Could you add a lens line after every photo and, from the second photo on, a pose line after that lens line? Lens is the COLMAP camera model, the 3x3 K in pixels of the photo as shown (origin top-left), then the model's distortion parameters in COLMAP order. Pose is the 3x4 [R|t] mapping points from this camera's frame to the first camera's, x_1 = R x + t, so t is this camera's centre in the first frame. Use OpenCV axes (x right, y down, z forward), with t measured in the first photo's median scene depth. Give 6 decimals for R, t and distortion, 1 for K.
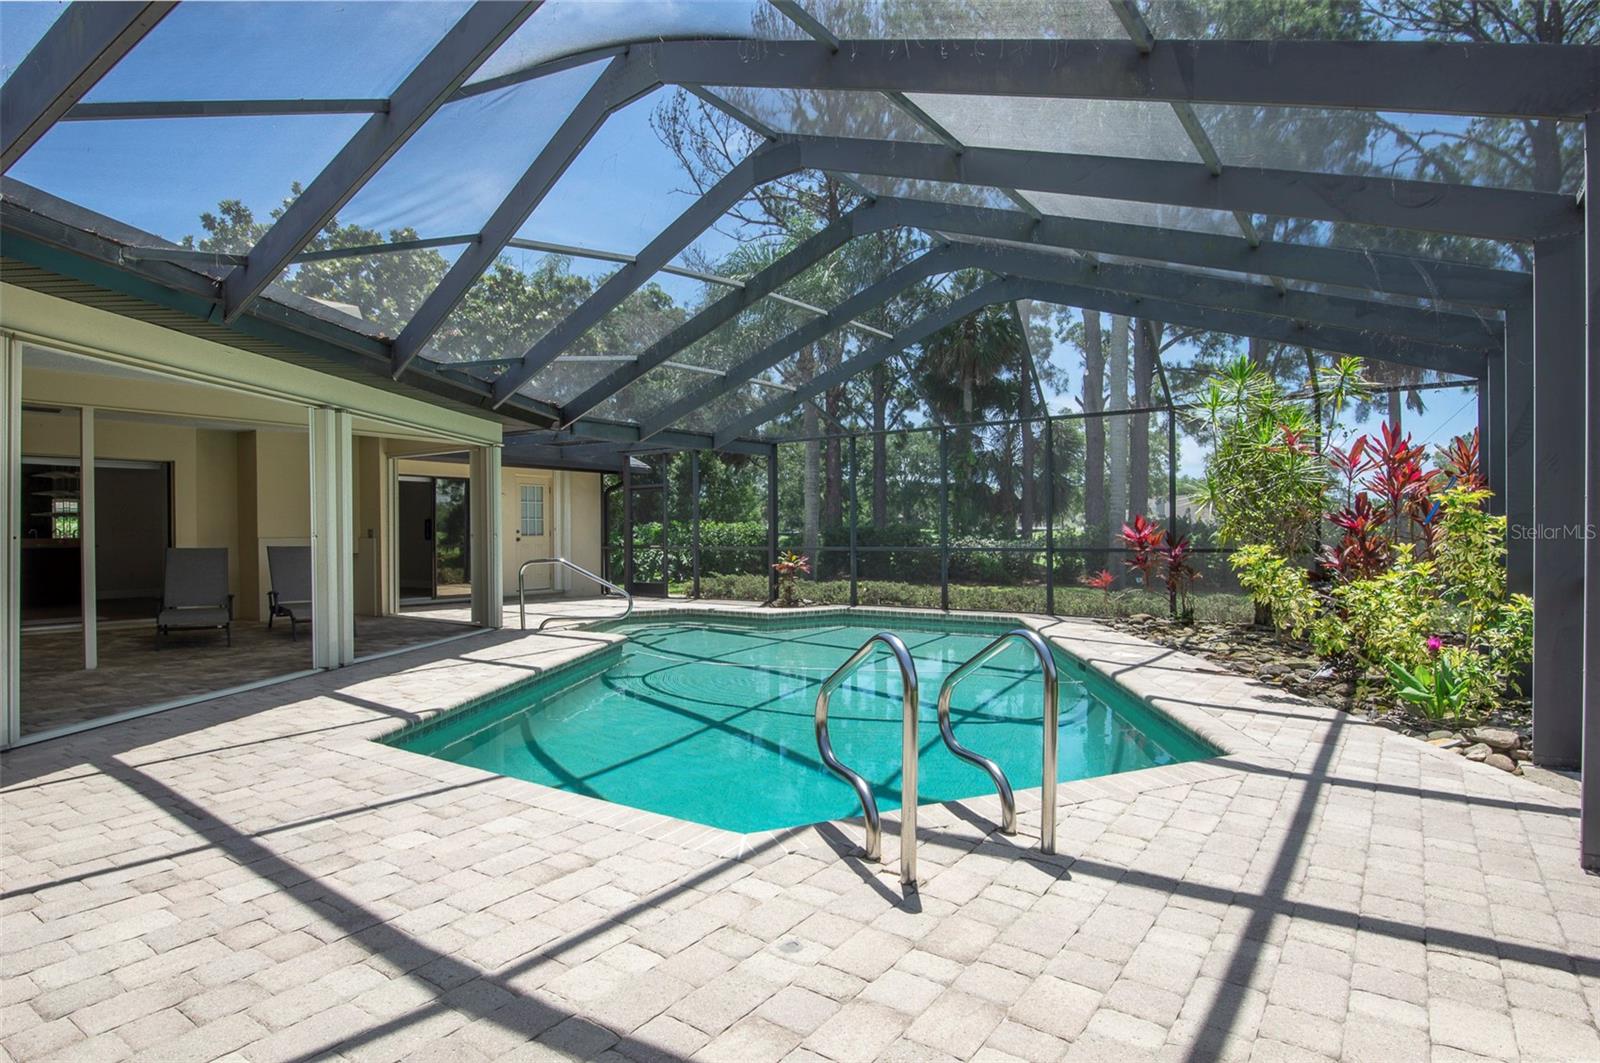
lens RADIAL K [[866.6, 0, 777.7], [0, 866.6, 537.3], [0, 0, 1]] dist [-0.004497, -0.000799]
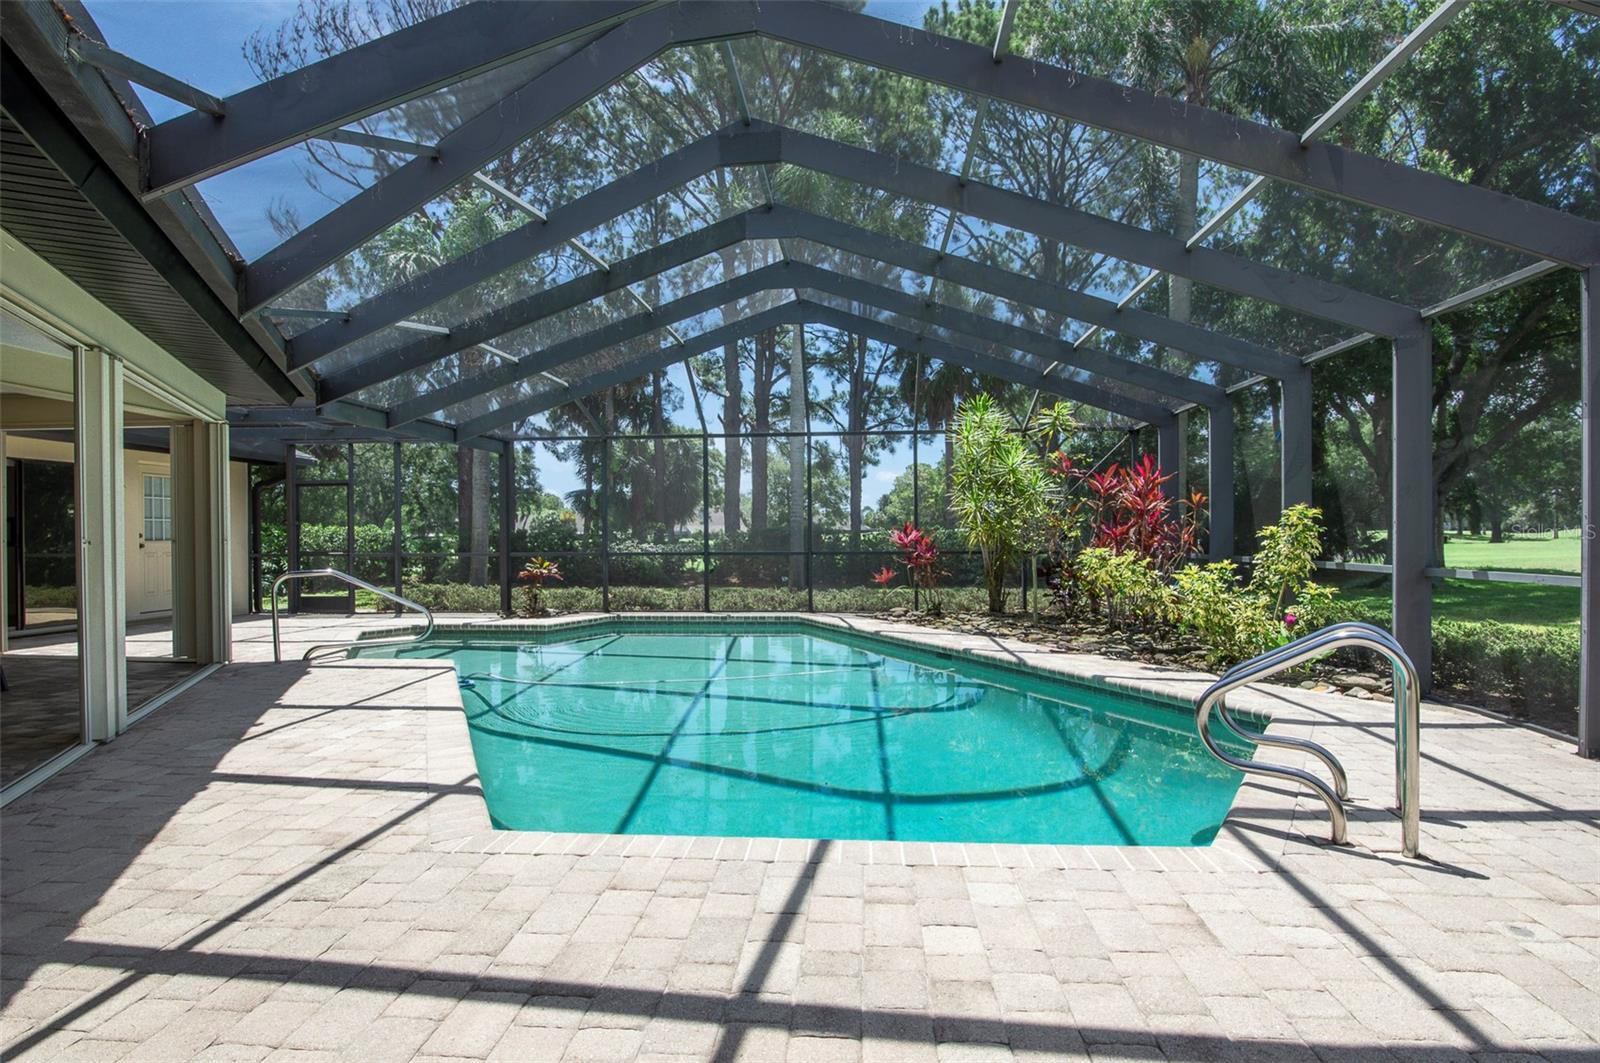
lens RADIAL K [[818.8, 0, 796.2], [0, 818.8, 541.2], [0, 0, 1]] dist [-0.000437, -0.013600]
pose [[0.856353, -0.001444, 0.516389, -0.604686], [0.001798, 0.999998, -0.000185, -0.002010], [-0.516388, 0.001087, 0.856354, 0.297035]]
